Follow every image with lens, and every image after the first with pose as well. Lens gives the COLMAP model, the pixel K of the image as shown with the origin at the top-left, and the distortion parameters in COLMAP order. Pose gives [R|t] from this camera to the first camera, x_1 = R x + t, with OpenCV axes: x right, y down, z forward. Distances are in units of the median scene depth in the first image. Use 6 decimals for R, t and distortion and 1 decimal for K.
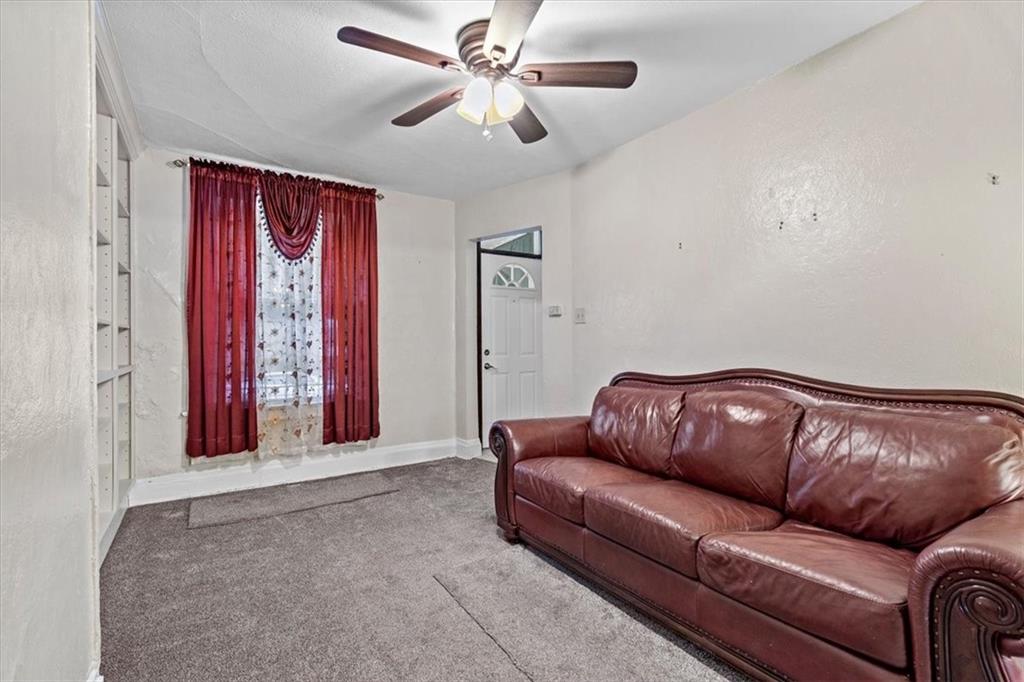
lens RADIAL K [[470.9, 0, 505.9], [0, 470.9, 336.0], [0, 0, 1]] dist [-0.001968, 0.003315]
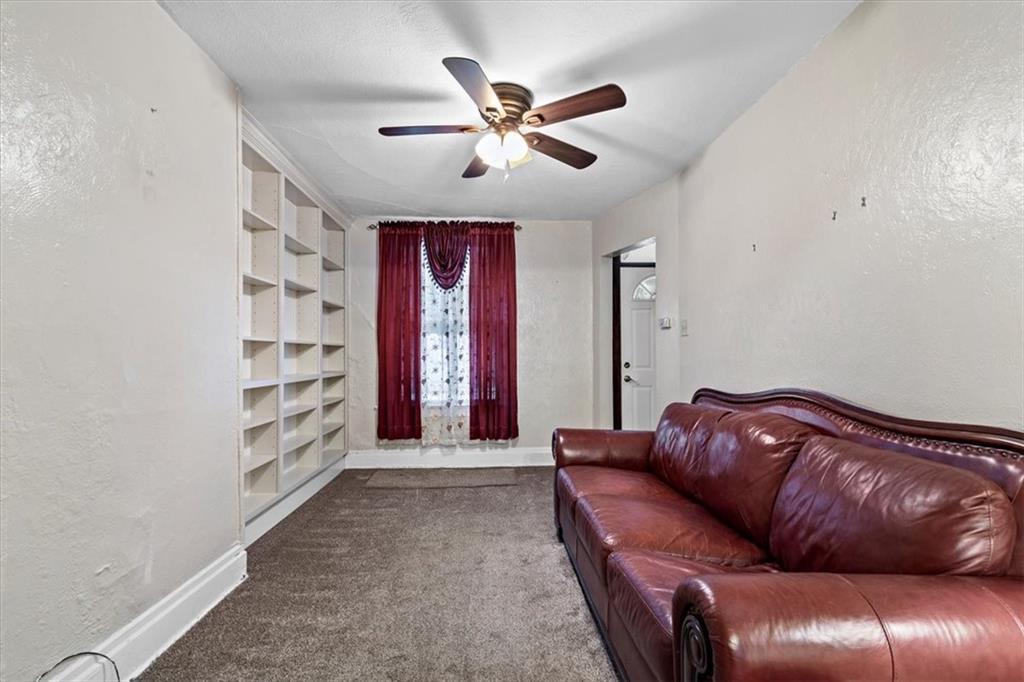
lens RADIAL K [[470.9, 0, 504.3], [0, 470.9, 345.8], [0, 0, 1]] dist [-0.001968, 0.003315]
pose [[0.861288, -0.009343, -0.508032, 0.322263], [0.008066, 0.999956, -0.004715, -0.005179], [0.508054, -0.000037, 0.861326, -0.000962]]
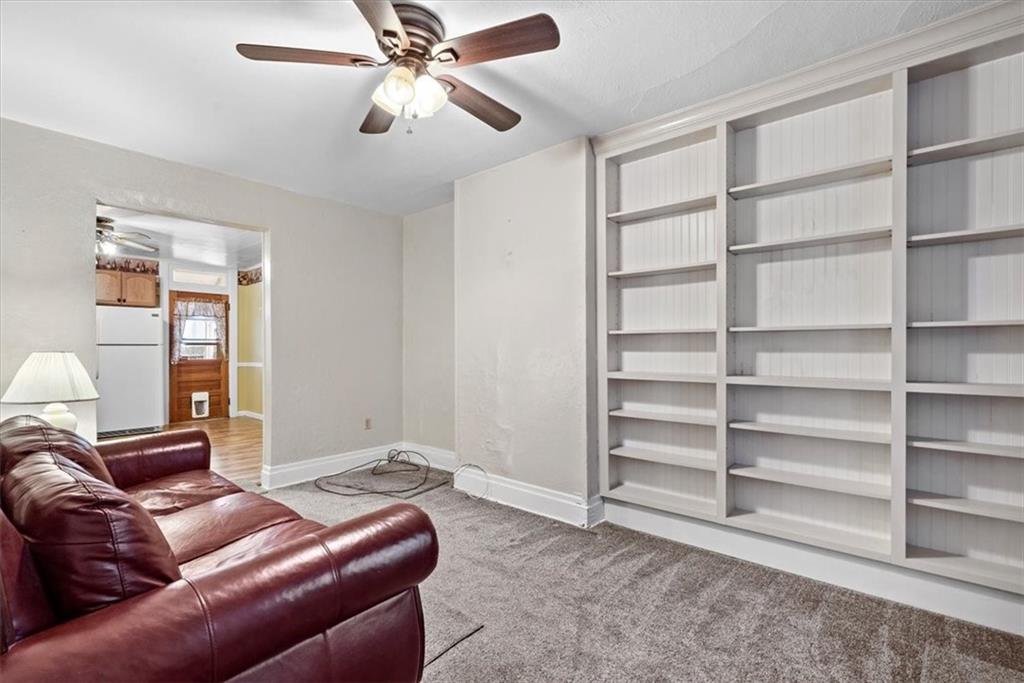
lens RADIAL K [[470.9, 0, 507.0], [0, 470.9, 347.9], [0, 0, 1]] dist [-0.001968, 0.003315]
pose [[-0.962779, 0.007958, -0.270174, 0.020625], [0.012129, 0.999832, -0.013774, 0.010980], [0.270019, -0.016538, -0.962713, 1.130280]]
